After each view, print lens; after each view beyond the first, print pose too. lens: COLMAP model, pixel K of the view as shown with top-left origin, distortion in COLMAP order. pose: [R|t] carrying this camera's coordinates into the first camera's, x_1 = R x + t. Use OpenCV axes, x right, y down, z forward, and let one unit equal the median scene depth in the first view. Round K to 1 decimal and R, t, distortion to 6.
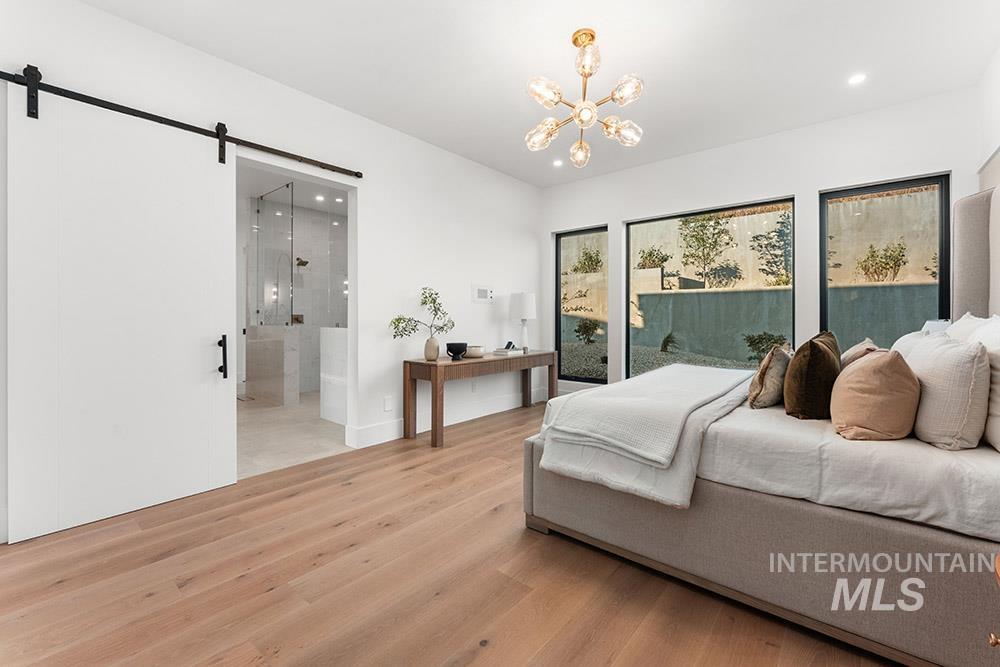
lens RADIAL K [[419.5, 0, 501.4], [0, 419.5, 323.8], [0, 0, 1]] dist [-0.014378, 0.000177]
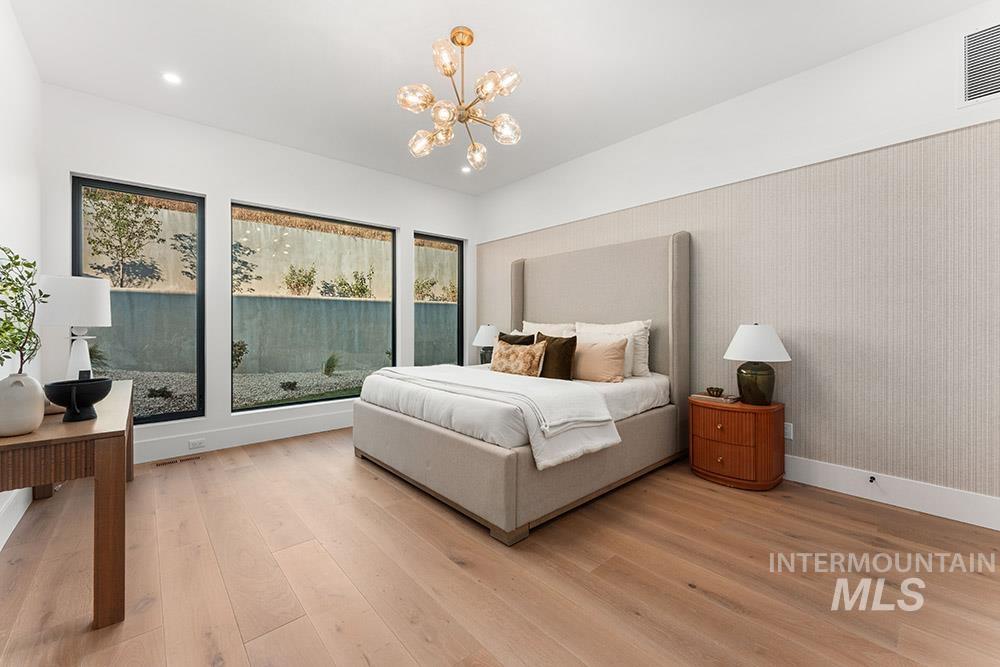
lens RADIAL K [[403.5, 0, 494.7], [0, 403.5, 328.6], [0, 0, 1]] dist [-0.000138, -0.000030]
pose [[0.137458, -0.010554, 0.990451, -0.436364], [0.013139, 0.999875, 0.008830, -0.007128], [-0.990420, 0.011799, 0.137580, 0.469215]]
